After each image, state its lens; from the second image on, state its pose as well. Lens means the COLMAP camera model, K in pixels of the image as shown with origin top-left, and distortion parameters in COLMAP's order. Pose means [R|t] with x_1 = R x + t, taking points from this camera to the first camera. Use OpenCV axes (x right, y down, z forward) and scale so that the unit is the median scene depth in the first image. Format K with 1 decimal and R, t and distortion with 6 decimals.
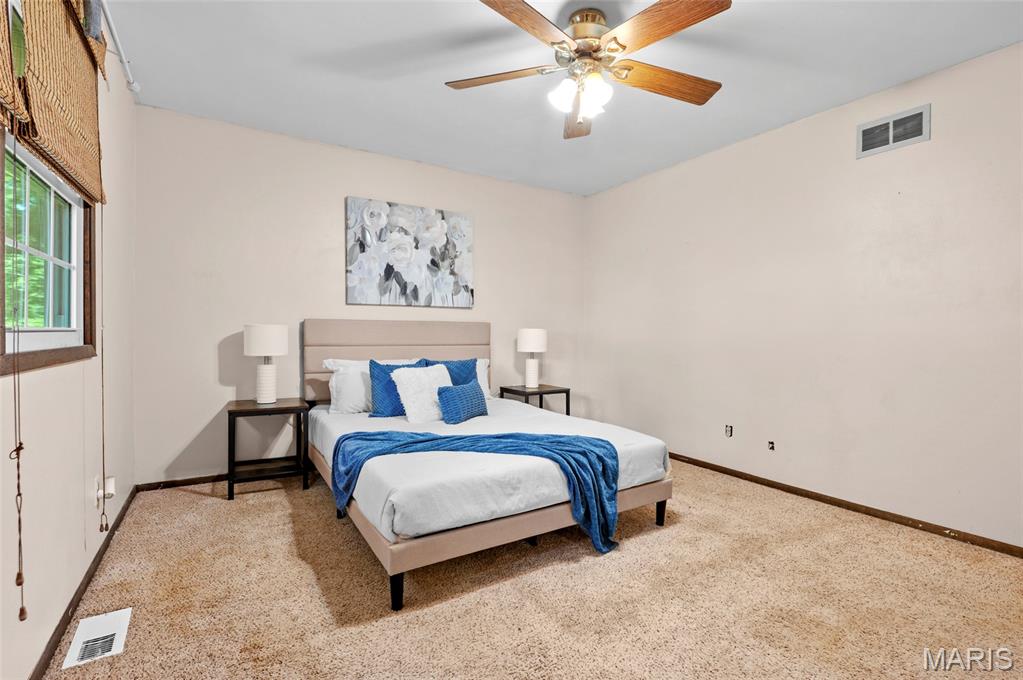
lens RADIAL K [[468.9, 0, 511.5], [0, 468.9, 340.0], [0, 0, 1]] dist [0.000283, -0.000035]
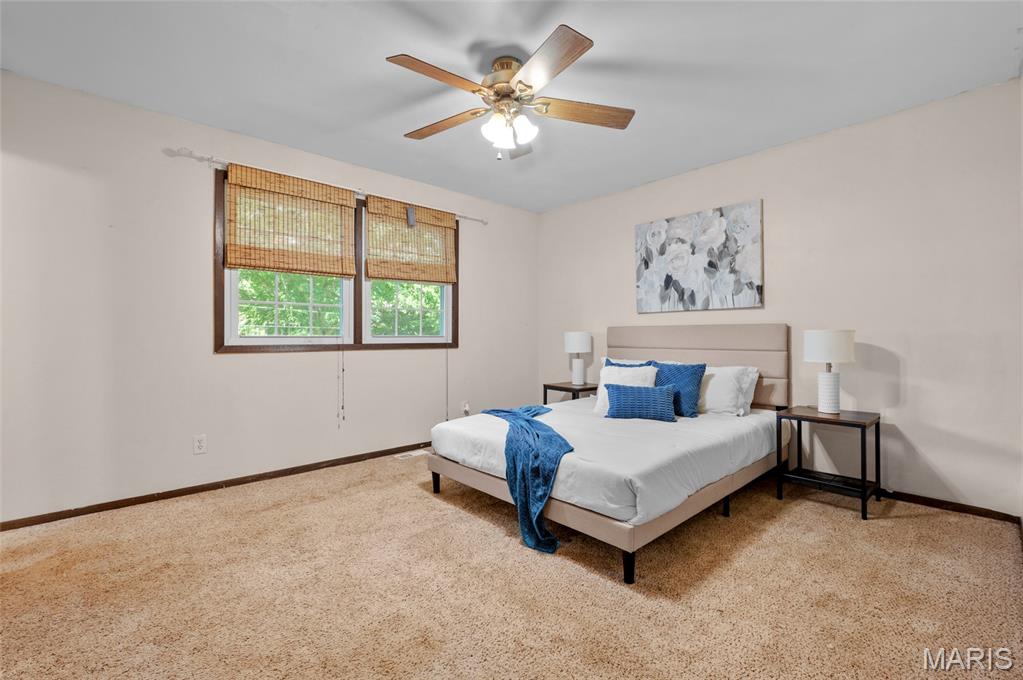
lens RADIAL K [[441.9, 0, 513.8], [0, 441.9, 327.8], [0, 0, 1]] dist [-0.000019, -0.000084]
pose [[0.183738, -0.030113, -0.982514, 0.674200], [-0.019213, 0.999230, -0.034218, 0.005068], [0.982787, 0.025164, 0.183018, 0.452999]]
